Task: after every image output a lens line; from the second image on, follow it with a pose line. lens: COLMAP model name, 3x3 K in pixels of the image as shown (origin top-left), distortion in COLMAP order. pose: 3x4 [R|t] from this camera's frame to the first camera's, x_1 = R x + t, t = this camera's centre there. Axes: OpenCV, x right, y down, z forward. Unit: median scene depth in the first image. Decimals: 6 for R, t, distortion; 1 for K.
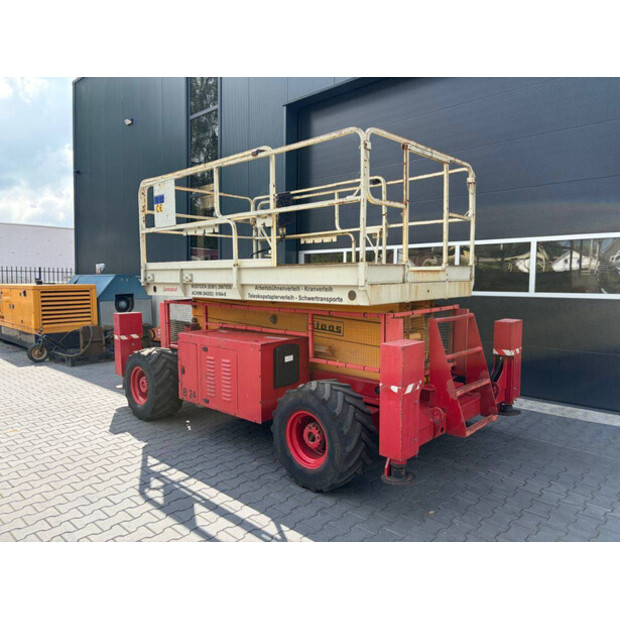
lens RADIAL K [[466.9, 0, 308.6], [0, 466.9, 311.6], [0, 0, 1]] dist [0.046431, -0.045135]
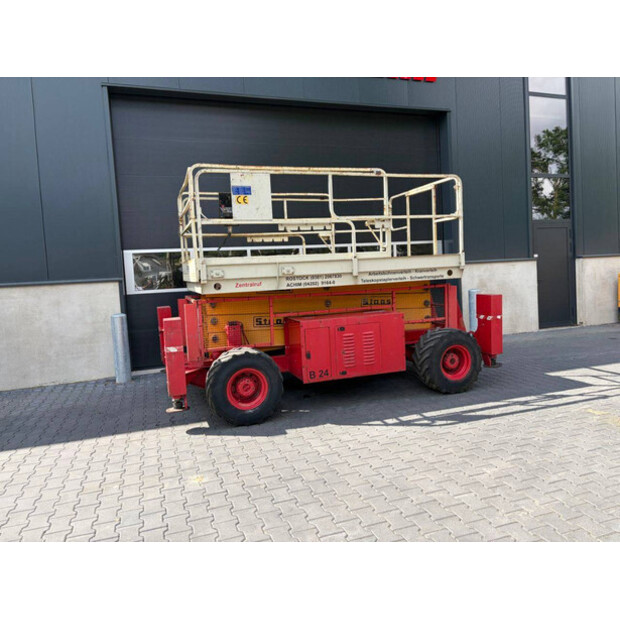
lens RADIAL K [[466.9, 0, 308.6], [0, 466.9, 305.3], [0, 0, 1]] dist [0.046431, -0.045135]
pose [[0.464556, -0.084475, 0.881505, -1.324658], [0.115686, 0.992698, 0.034164, -0.028691], [-0.877955, 0.086107, 0.470937, 0.537088]]
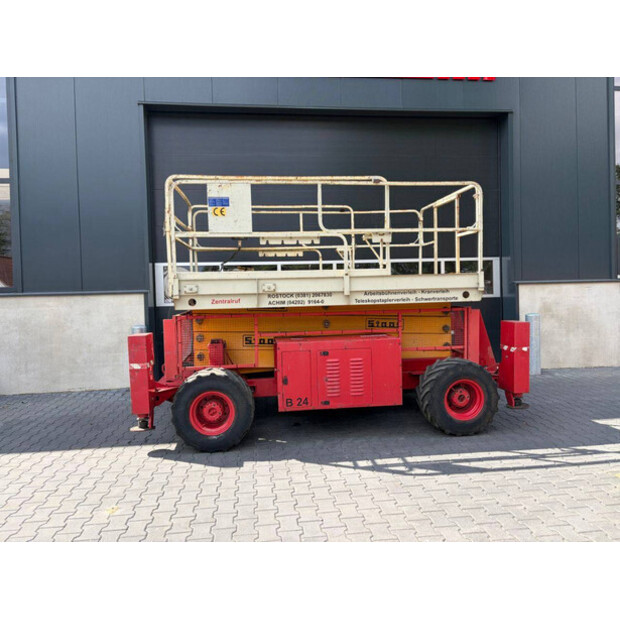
lens RADIAL K [[466.9, 0, 311.4], [0, 466.9, 308.9], [0, 0, 1]] dist [0.046431, -0.045135]
pose [[0.637831, -0.044624, 0.768883, -1.078962], [0.080878, 0.996681, -0.009247, -0.013010], [-0.765918, 0.068084, 0.639323, 0.356823]]
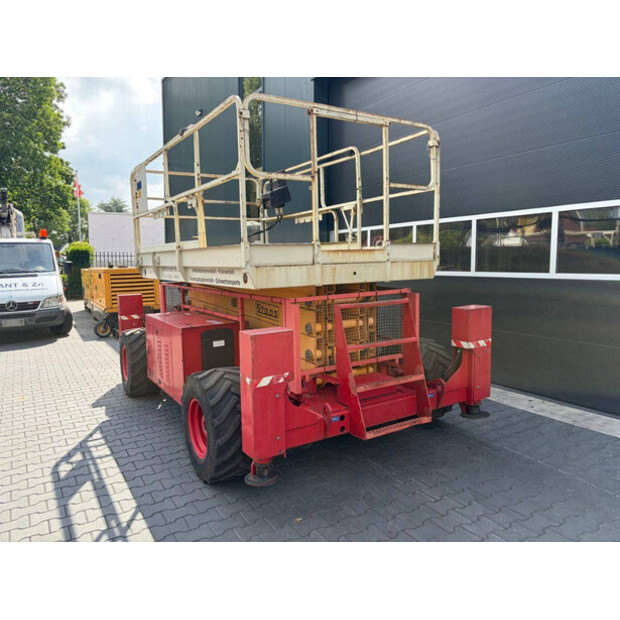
lens RADIAL K [[466.9, 0, 303.6], [0, 466.9, 304.9], [0, 0, 1]] dist [0.046431, -0.045135]
pose [[0.964281, 0.012609, -0.264581, 0.367516], [-0.005769, 0.999629, 0.026613, -0.005787], [0.264818, -0.024136, 0.963996, 0.106409]]
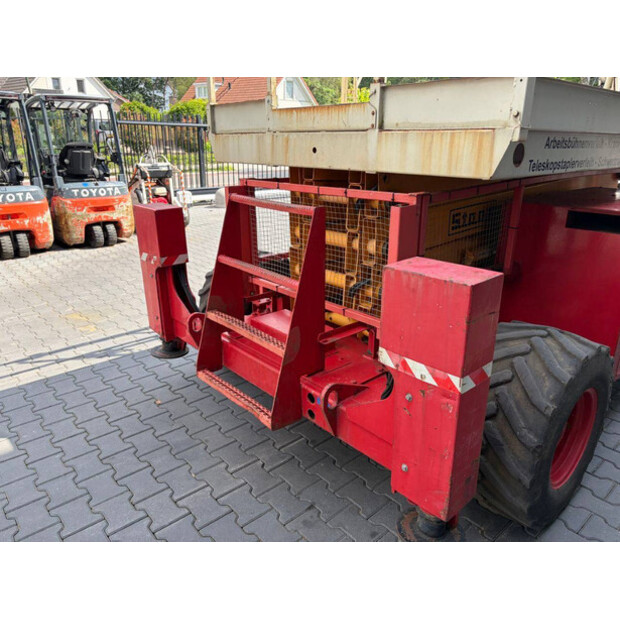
lens RADIAL K [[466.9, 0, 309.0], [0, 466.9, 315.3], [0, 0, 1]] dist [0.046431, -0.045135]
pose [[-0.095780, 0.352500, -0.930897, 0.741369], [-0.081460, 0.929284, 0.360271, -0.055978], [0.992064, 0.110338, -0.060292, 0.966136]]
